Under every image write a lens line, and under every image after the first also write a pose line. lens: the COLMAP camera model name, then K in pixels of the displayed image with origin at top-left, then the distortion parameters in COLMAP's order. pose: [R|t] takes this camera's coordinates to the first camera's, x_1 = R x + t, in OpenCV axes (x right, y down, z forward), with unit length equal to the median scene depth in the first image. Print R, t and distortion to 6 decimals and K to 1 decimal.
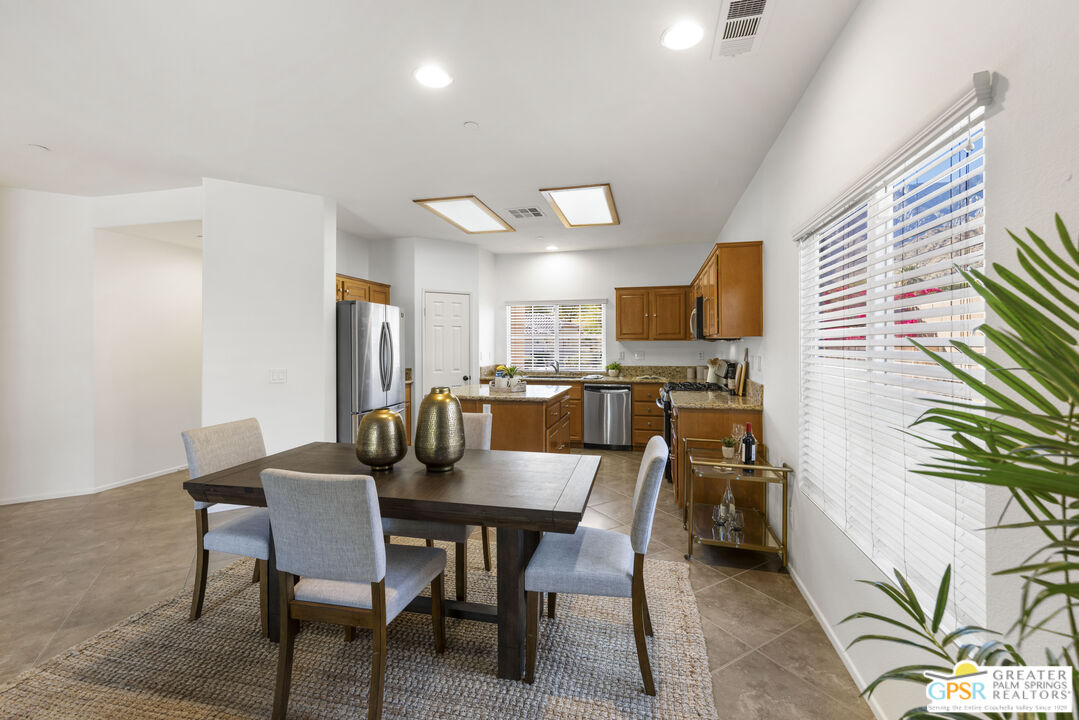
lens RADIAL K [[452.0, 0, 546.8], [0, 452.0, 342.6], [0, 0, 1]] dist [-0.000262, -0.000043]
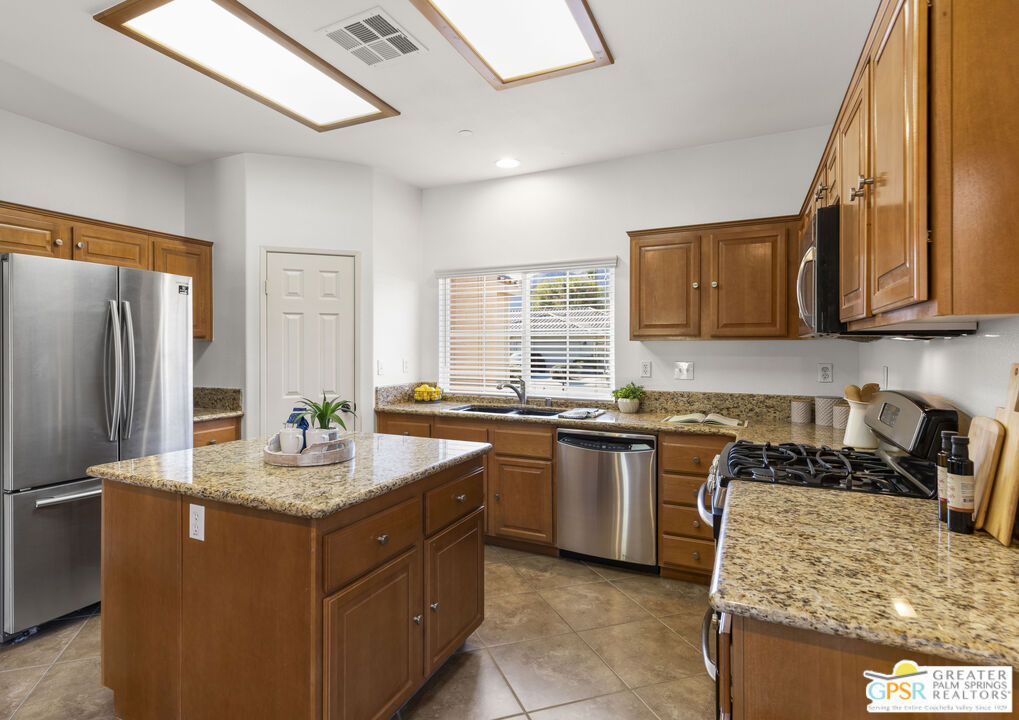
lens RADIAL K [[537.0, 0, 478.4], [0, 537.0, 345.6], [0, 0, 1]] dist [0.000333, 0.000527]
pose [[0.972037, 0.002535, -0.234812, 0.135161], [-0.001784, 0.999993, 0.003411, 0.000195], [0.234819, -0.002897, 0.972035, 0.414370]]
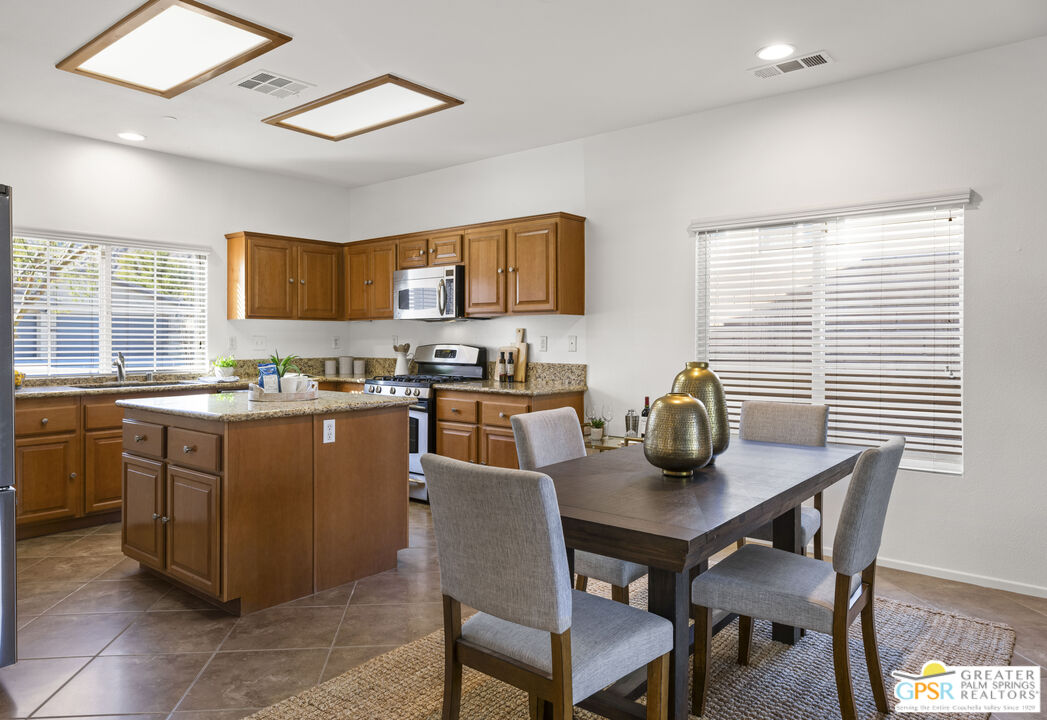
lens RADIAL K [[697.7, 0, 501.5], [0, 697.7, 344.4], [0, 0, 1]] dist [0.004638, -0.001190]
pose [[0.455190, -0.004847, 0.890381, -0.548511], [-0.006499, 0.999940, 0.008766, 0.021199], [-0.890371, -0.009777, 0.455131, 0.272584]]
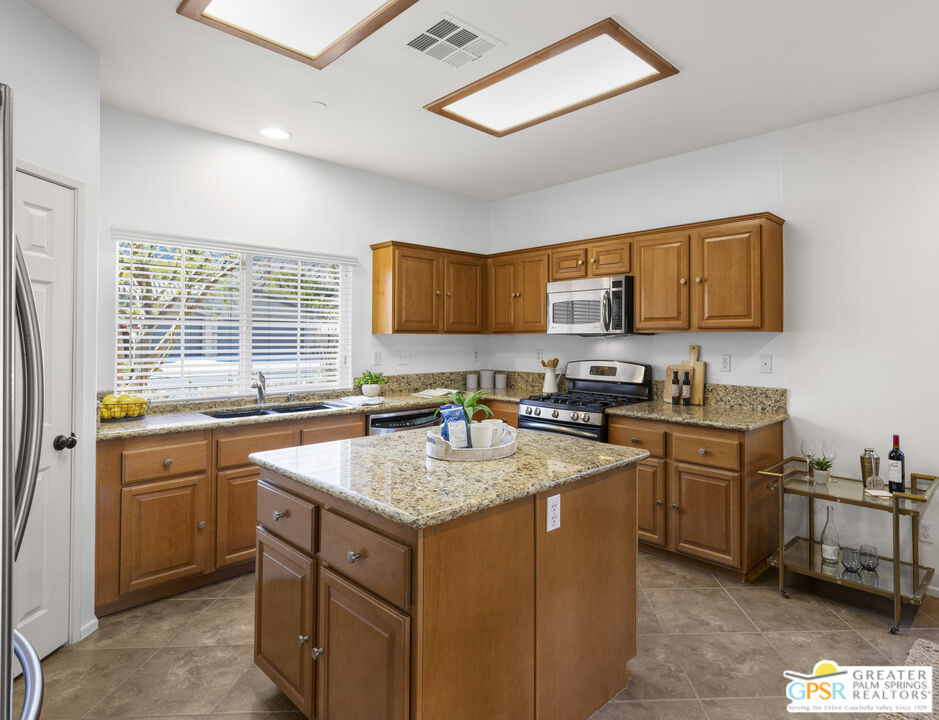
lens RADIAL K [[533.1, 0, 535.5], [0, 533.1, 334.0], [0, 0, 1]] dist [0.004219, 0.000780]
pose [[0.485719, 0.009637, 0.874062, -0.363824], [-0.008225, 0.999945, -0.006454, -0.000154], [-0.874076, -0.004054, 0.485772, 0.530854]]
